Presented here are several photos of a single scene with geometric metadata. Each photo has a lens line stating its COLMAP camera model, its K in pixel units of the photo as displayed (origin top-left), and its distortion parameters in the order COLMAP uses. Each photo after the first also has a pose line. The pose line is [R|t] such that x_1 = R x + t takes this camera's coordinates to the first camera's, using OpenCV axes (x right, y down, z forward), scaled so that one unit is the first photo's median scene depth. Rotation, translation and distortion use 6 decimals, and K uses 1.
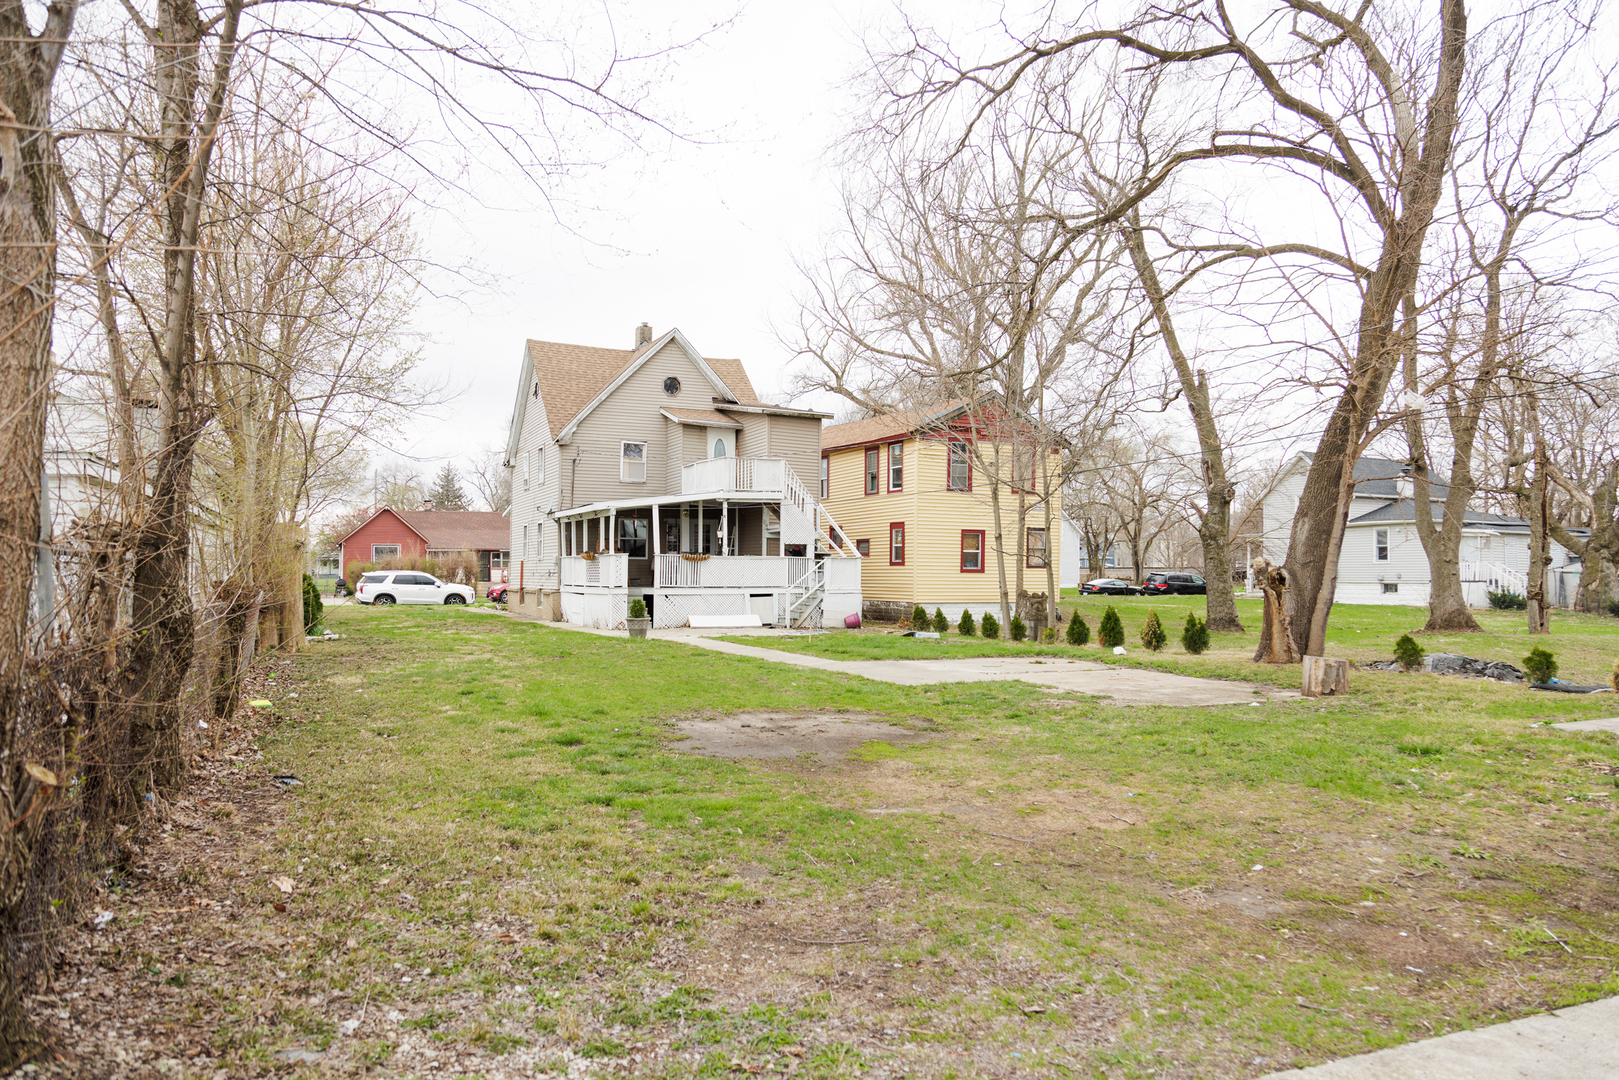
lens RADIAL K [[923.0, 0, 810.5], [0, 923.0, 552.9], [0, 0, 1]] dist [-0.000390, 0.000090]
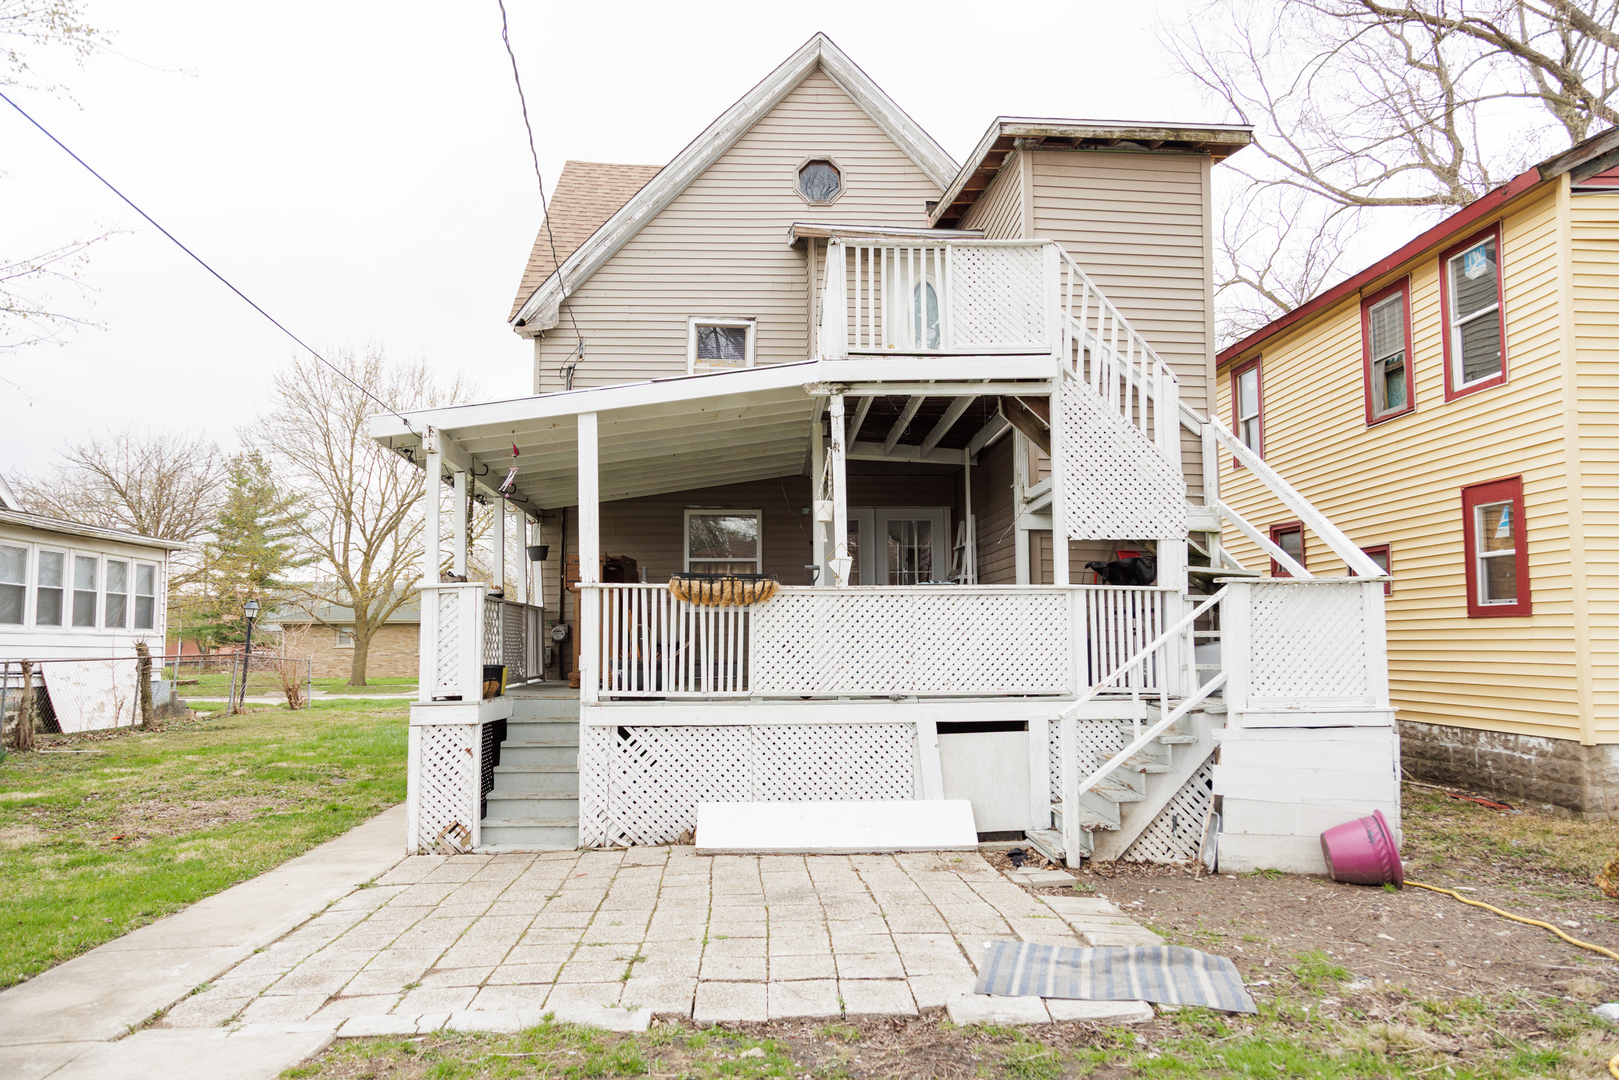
lens RADIAL K [[1079.3, 0, 815.0], [0, 1079.3, 547.7], [0, 0, 1]] dist [0.008198, 0.005476]
pose [[0.921370, -0.043623, -0.386230, 0.025665], [0.017281, 0.997297, -0.071417, 0.014103], [0.388302, 0.059127, 0.919634, 0.642430]]
